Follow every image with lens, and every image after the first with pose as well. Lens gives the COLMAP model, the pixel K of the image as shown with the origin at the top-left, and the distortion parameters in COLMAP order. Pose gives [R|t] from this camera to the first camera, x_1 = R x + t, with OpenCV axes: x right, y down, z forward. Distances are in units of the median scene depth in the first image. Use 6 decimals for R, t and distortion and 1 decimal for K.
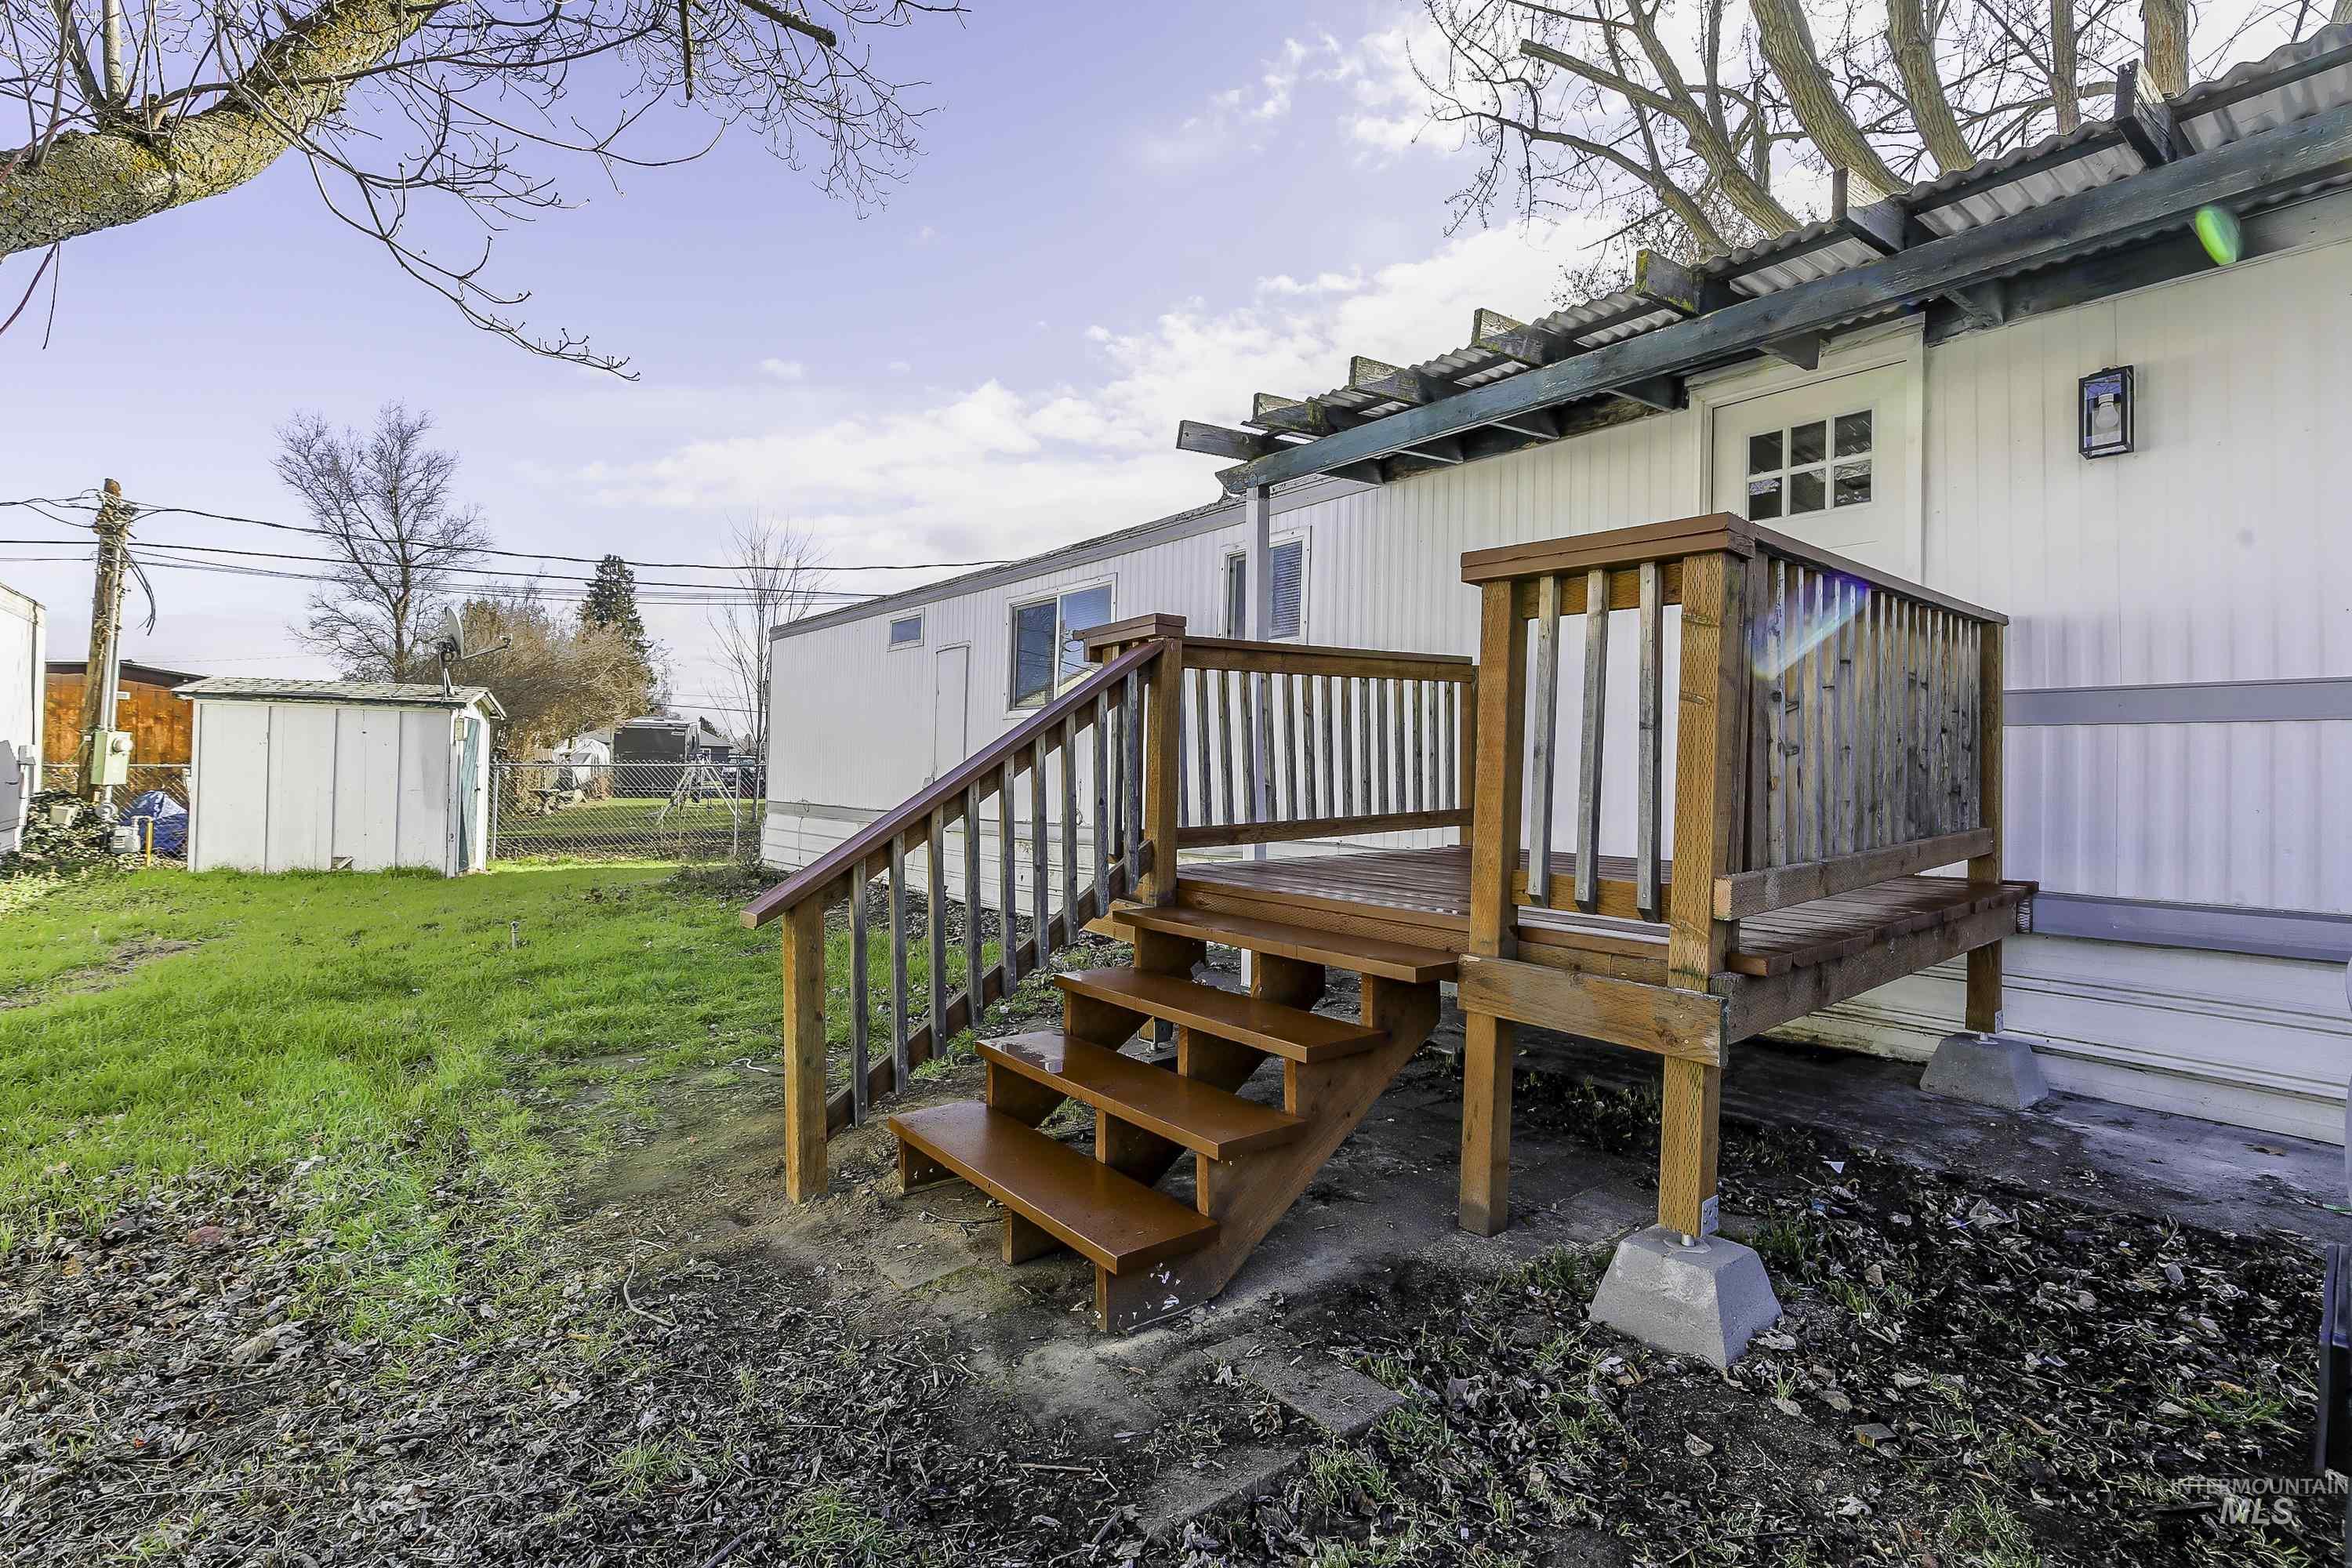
lens RADIAL K [[1106.7, 0, 1140.4], [0, 1106.7, 776.6], [0, 0, 1]] dist [-0.001936, -0.000594]
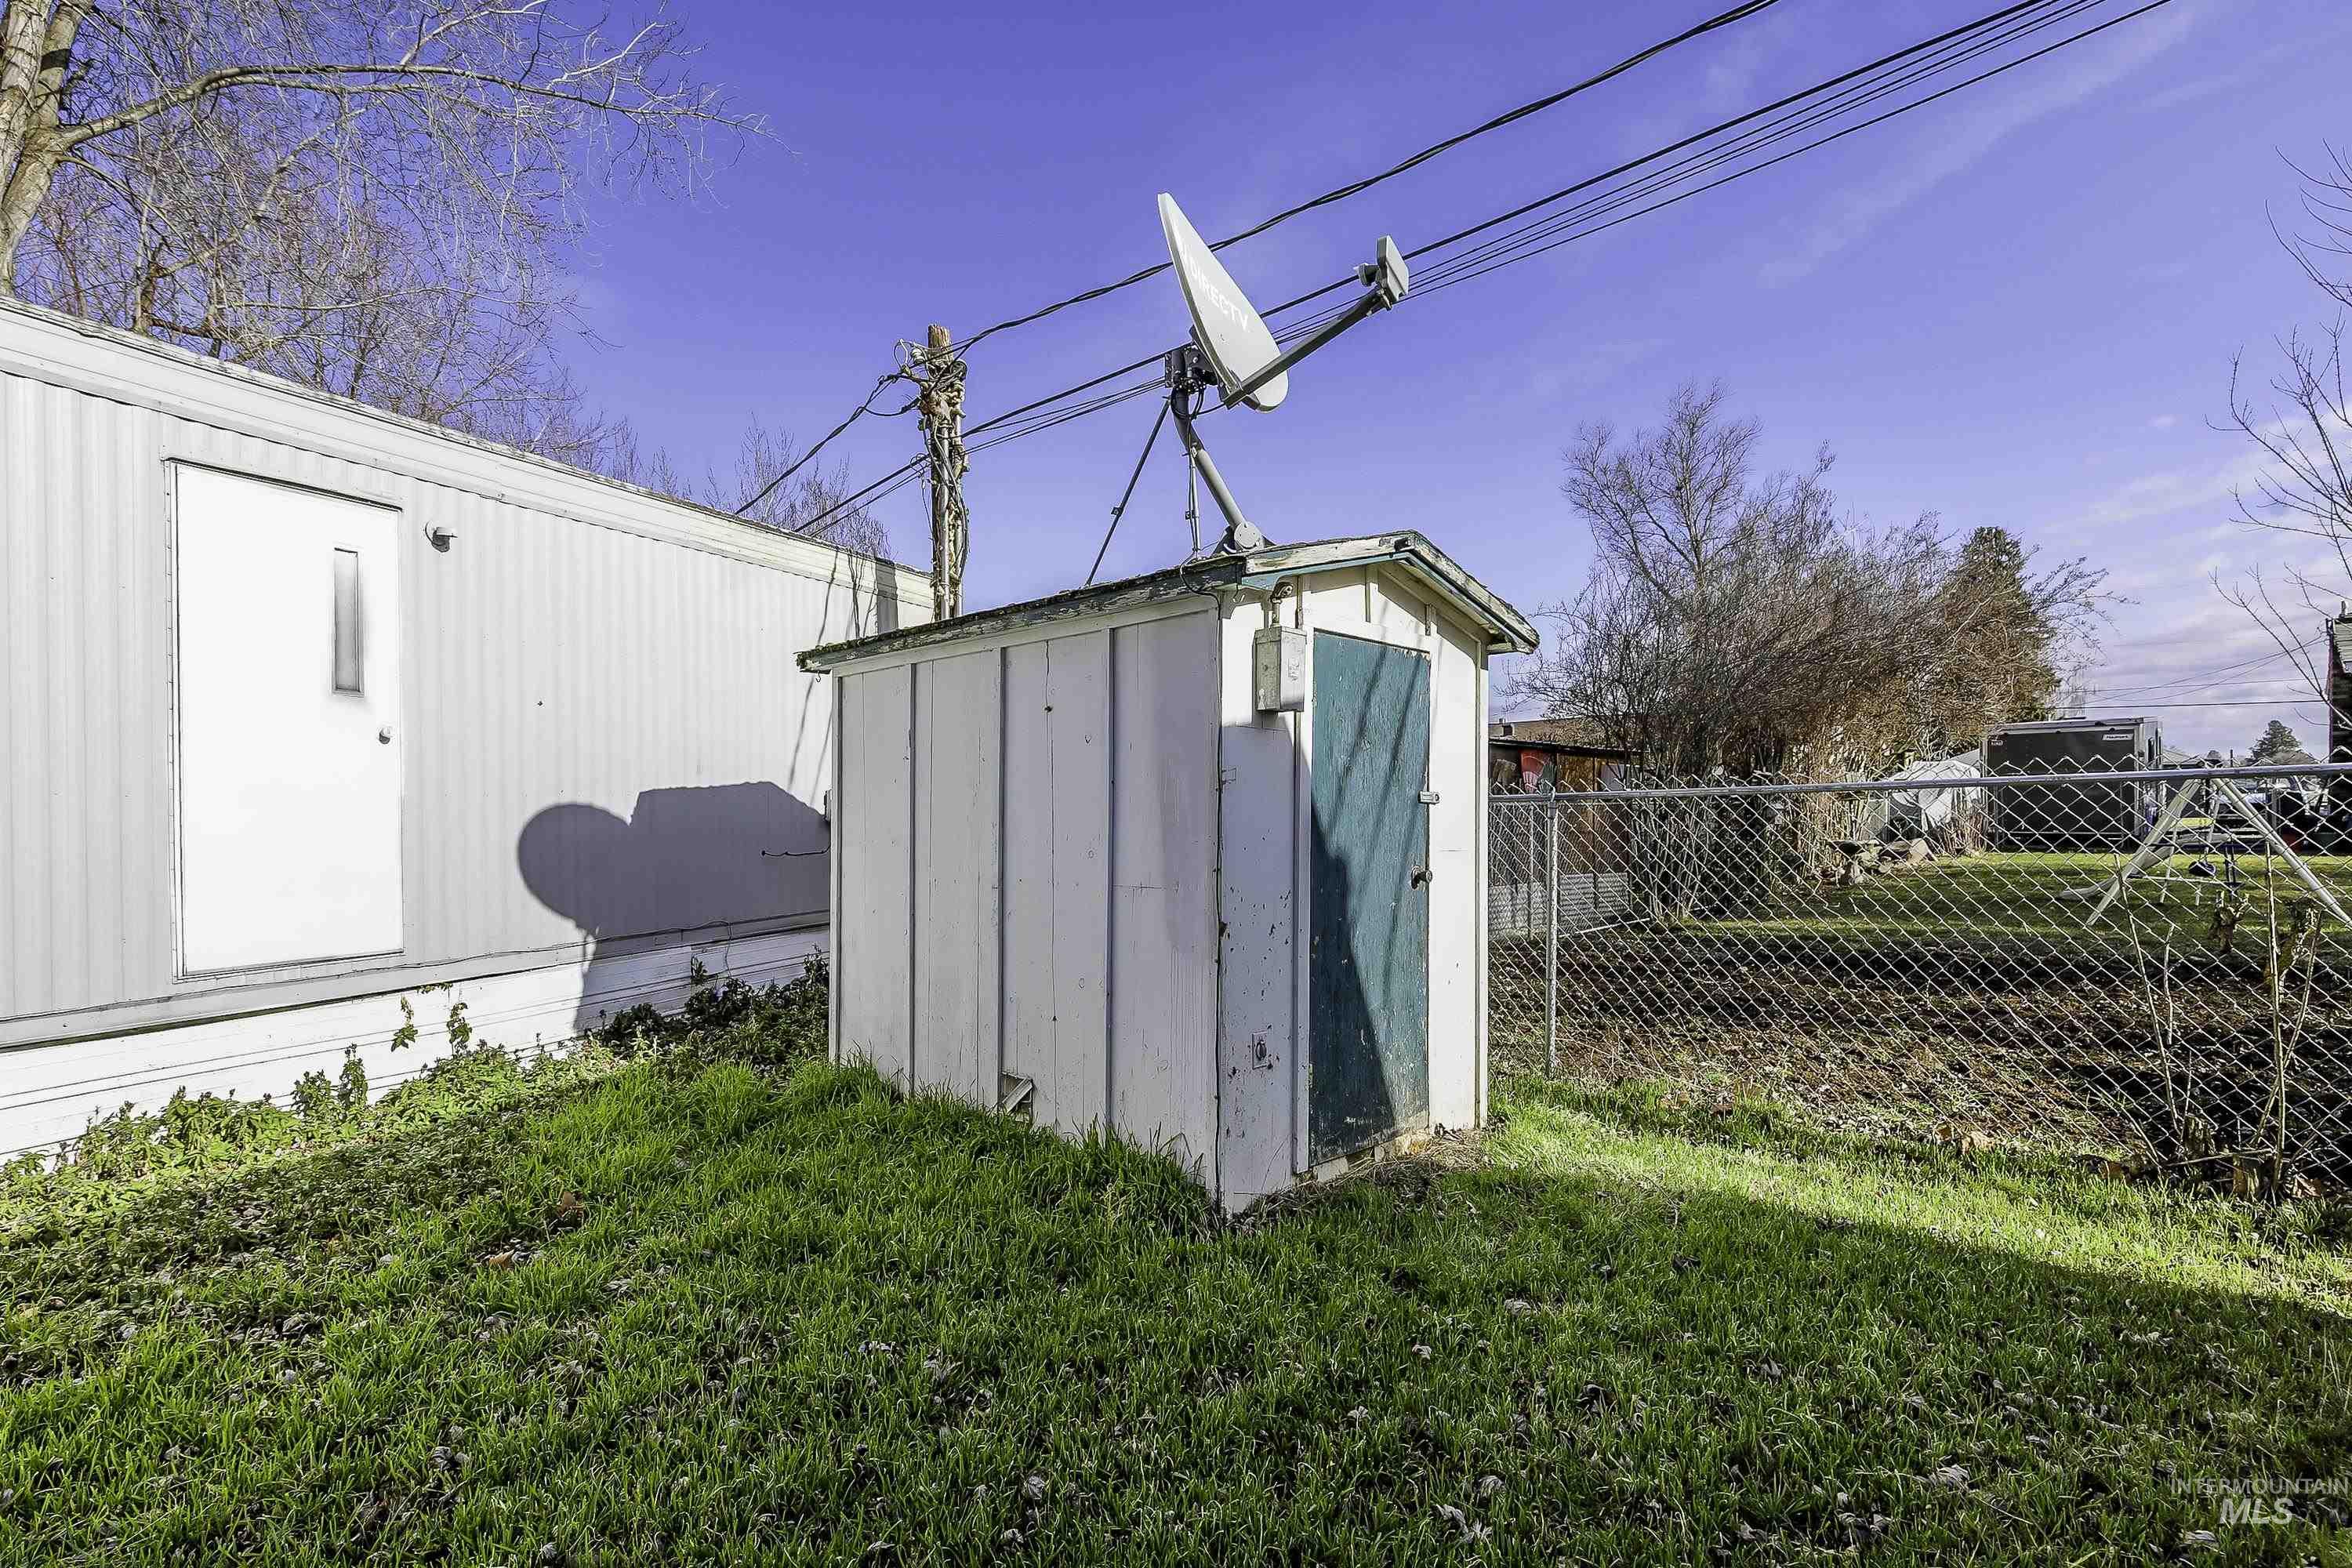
lens RADIAL K [[1074.6, 0, 1104.4], [0, 1074.6, 817.5], [0, 0, 1]] dist [-0.003473, -0.000713]
pose [[0.415917, -0.017923, -0.909226, -0.369381], [0.018614, 0.999764, -0.011193, -0.003089], [0.909212, -0.012269, 0.416153, 0.804558]]
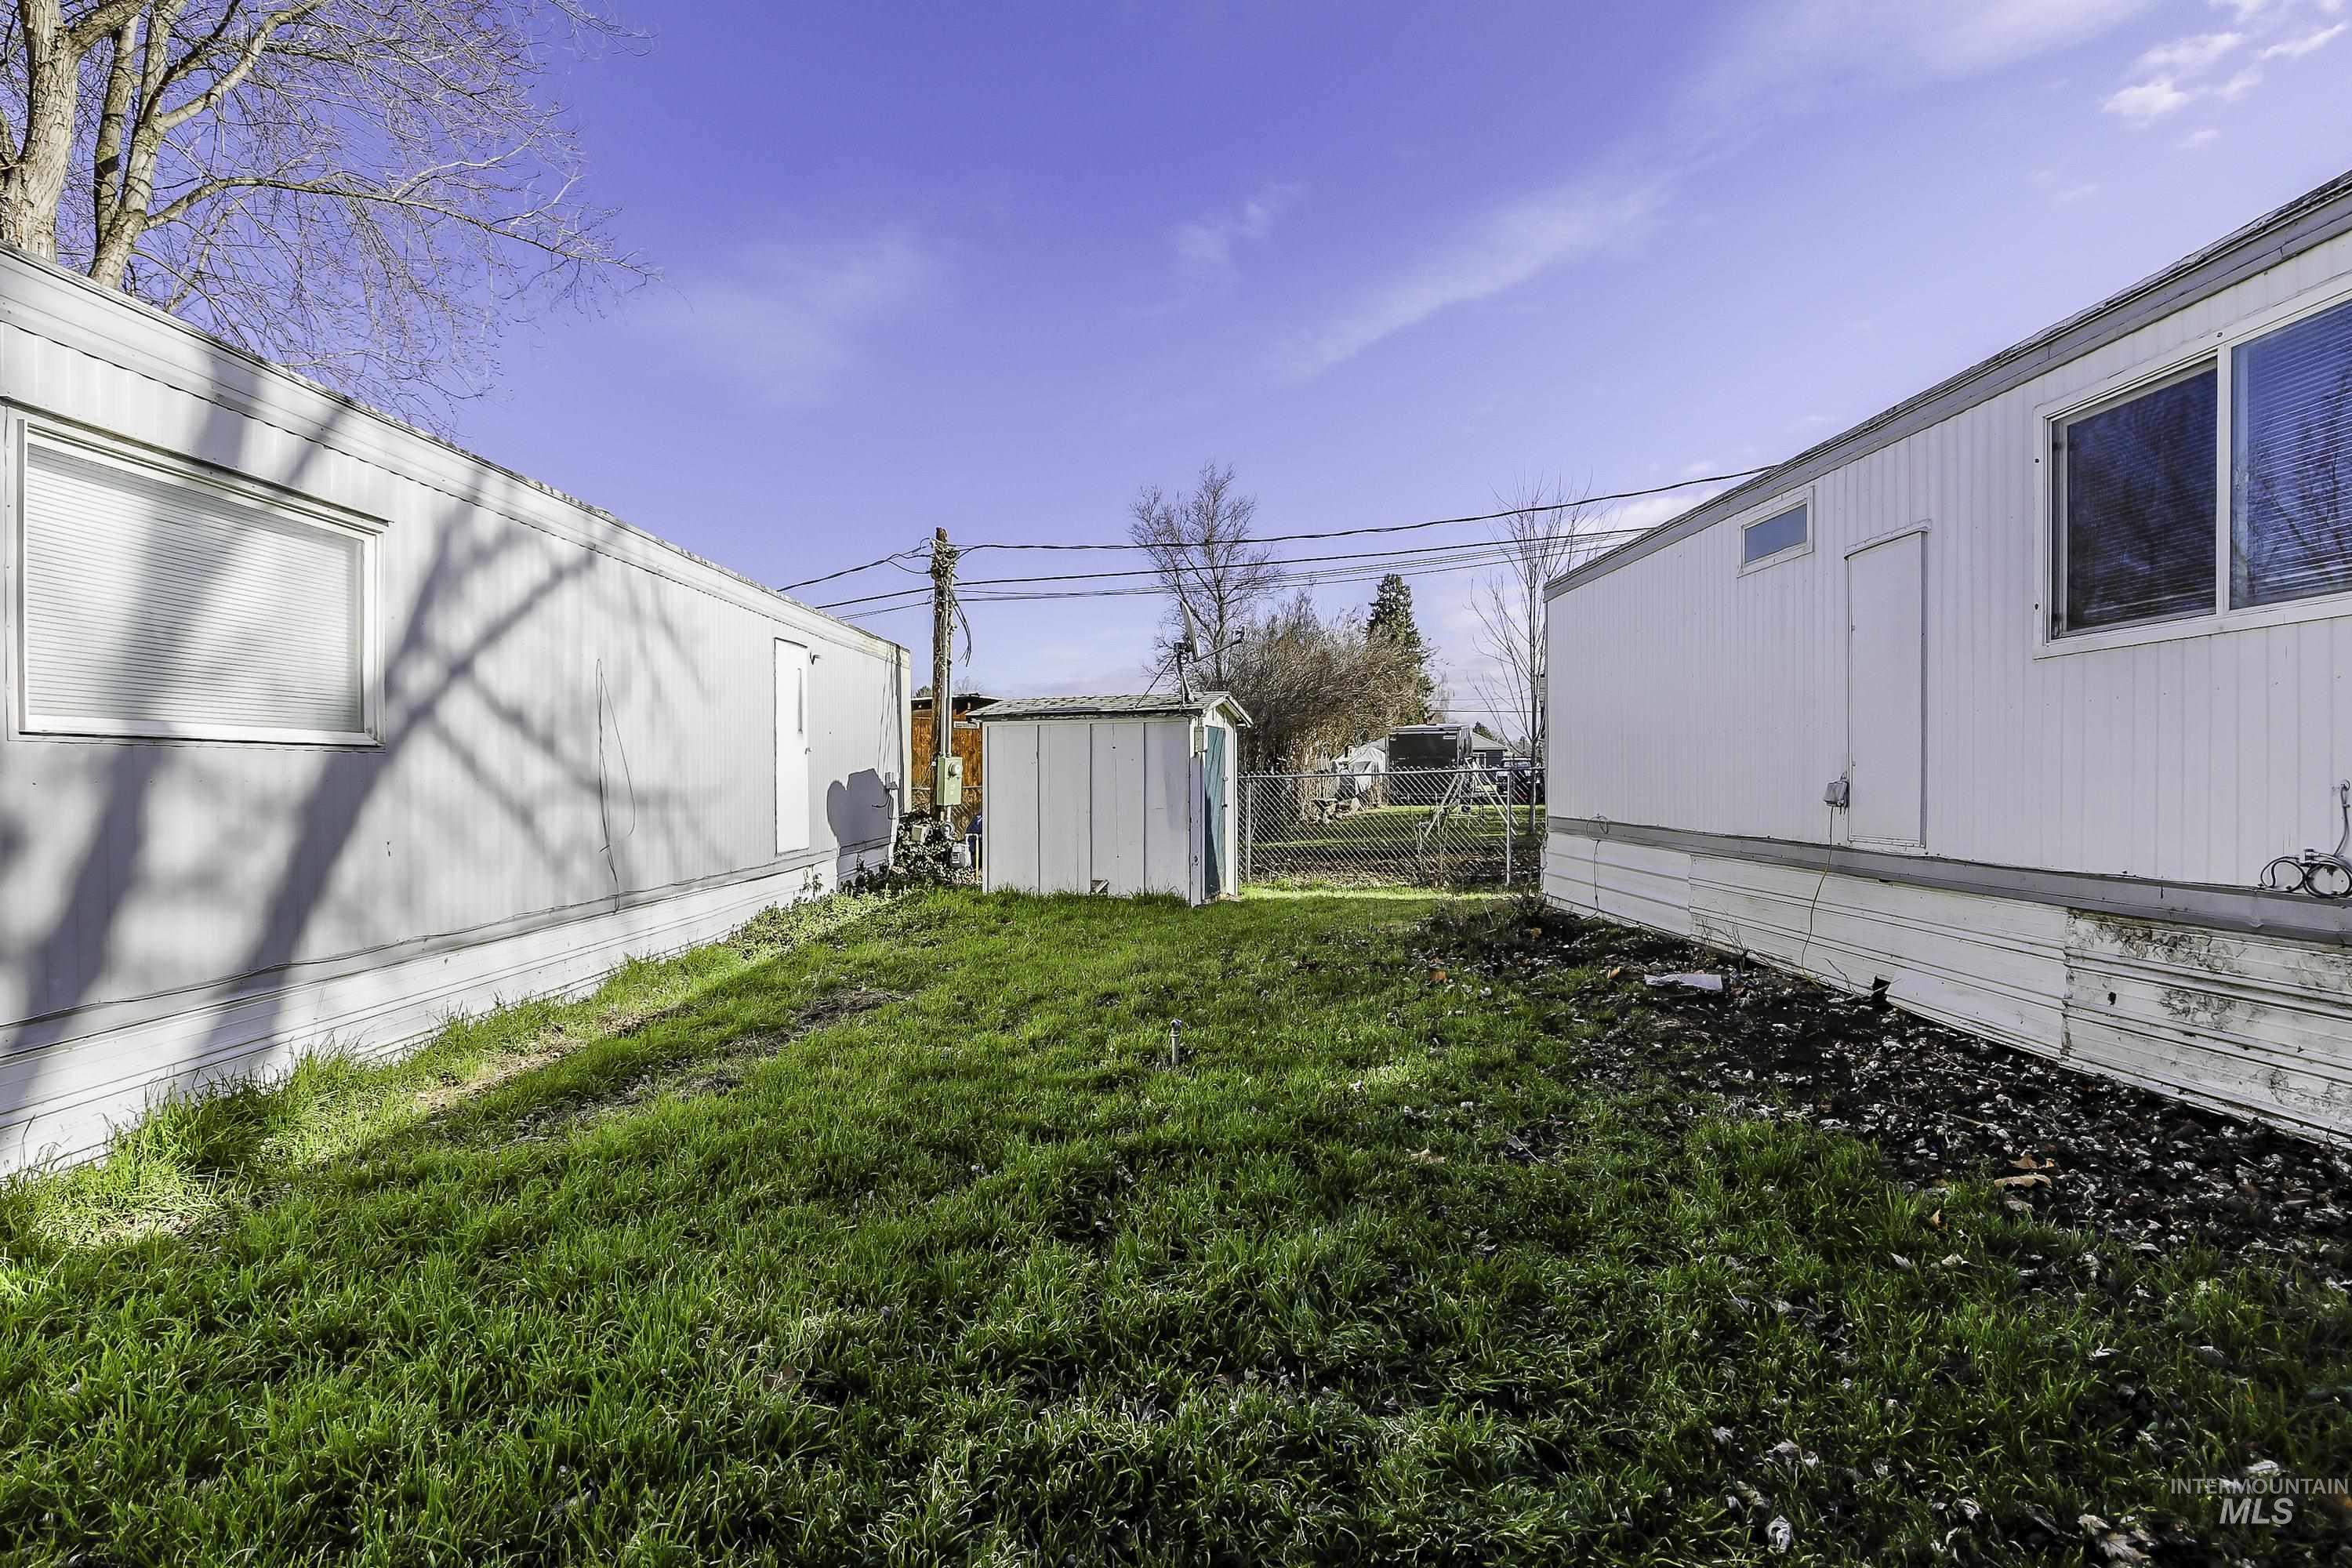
lens RADIAL K [[1085.8, 0, 1176.8], [0, 1085.8, 775.4], [0, 0, 1]] dist [-0.002116, -0.000135]
pose [[0.795271, -0.028825, -0.605569, -0.095256], [0.027339, 0.999558, -0.011676, -0.003751], [0.605638, -0.007270, 0.795707, 0.274476]]
